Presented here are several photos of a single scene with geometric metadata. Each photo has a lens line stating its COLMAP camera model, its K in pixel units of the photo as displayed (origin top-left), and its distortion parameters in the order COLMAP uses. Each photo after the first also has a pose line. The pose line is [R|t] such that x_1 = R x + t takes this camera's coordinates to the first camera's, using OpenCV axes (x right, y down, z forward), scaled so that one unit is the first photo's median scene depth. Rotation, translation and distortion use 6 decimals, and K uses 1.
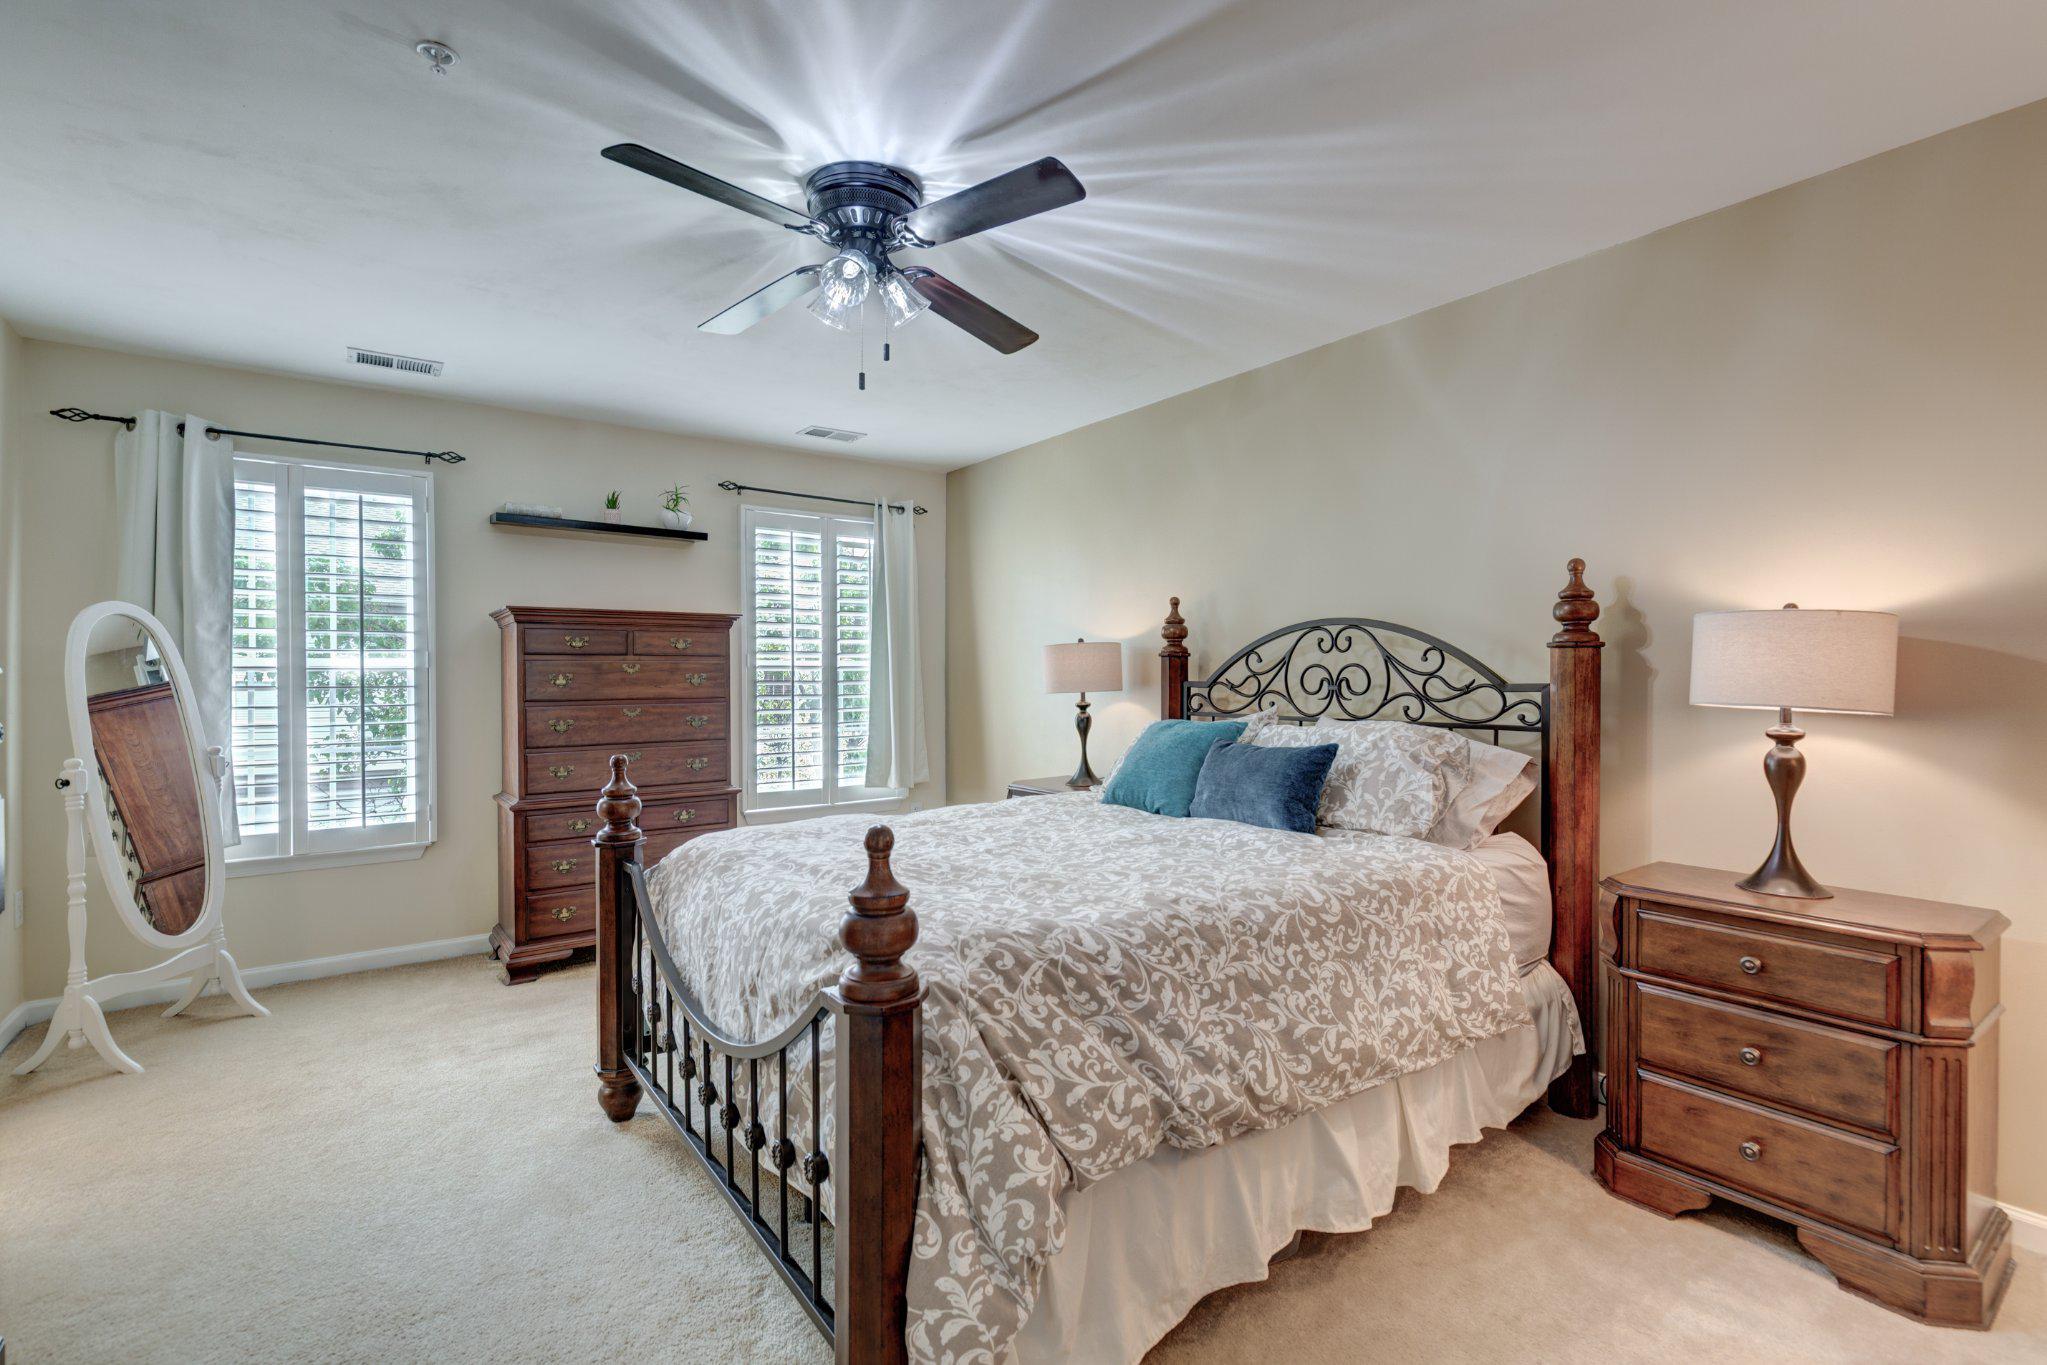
lens RADIAL K [[932.6, 0, 1032.2], [0, 932.6, 679.9], [0, 0, 1]] dist [0.006054, -0.001916]
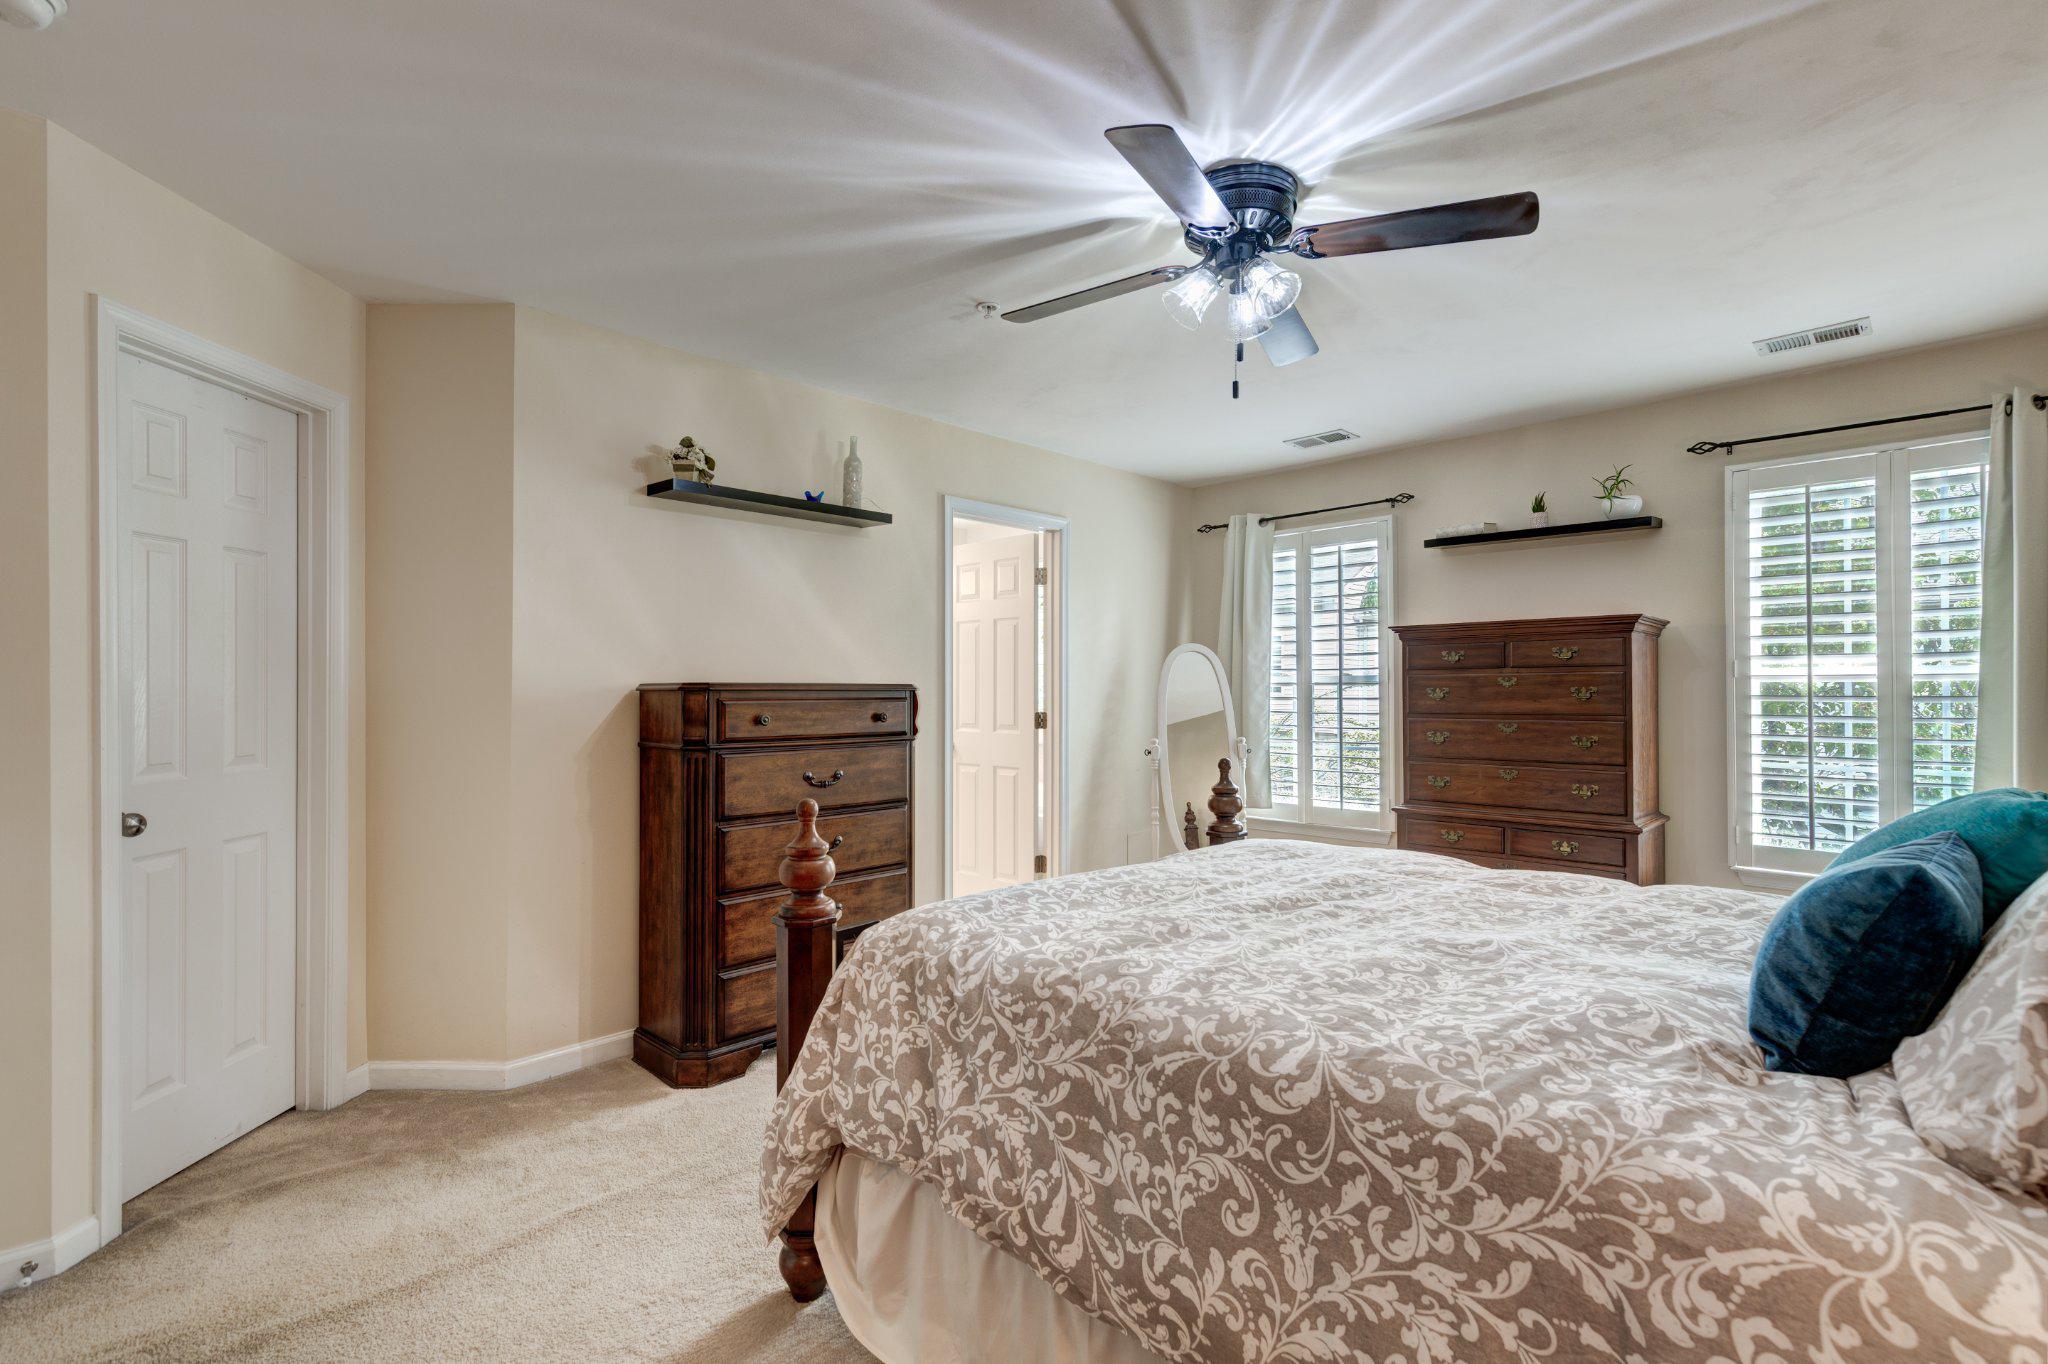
lens RADIAL K [[933.0, 0, 1028.1], [0, 933.0, 688.1], [0, 0, 1]] dist [0.006054, -0.001916]
pose [[0.152663, -0.000880, -0.988278, 0.829887], [-0.000193, 1.000000, -0.000920, -0.008900], [0.988278, 0.000331, 0.152663, 0.707732]]
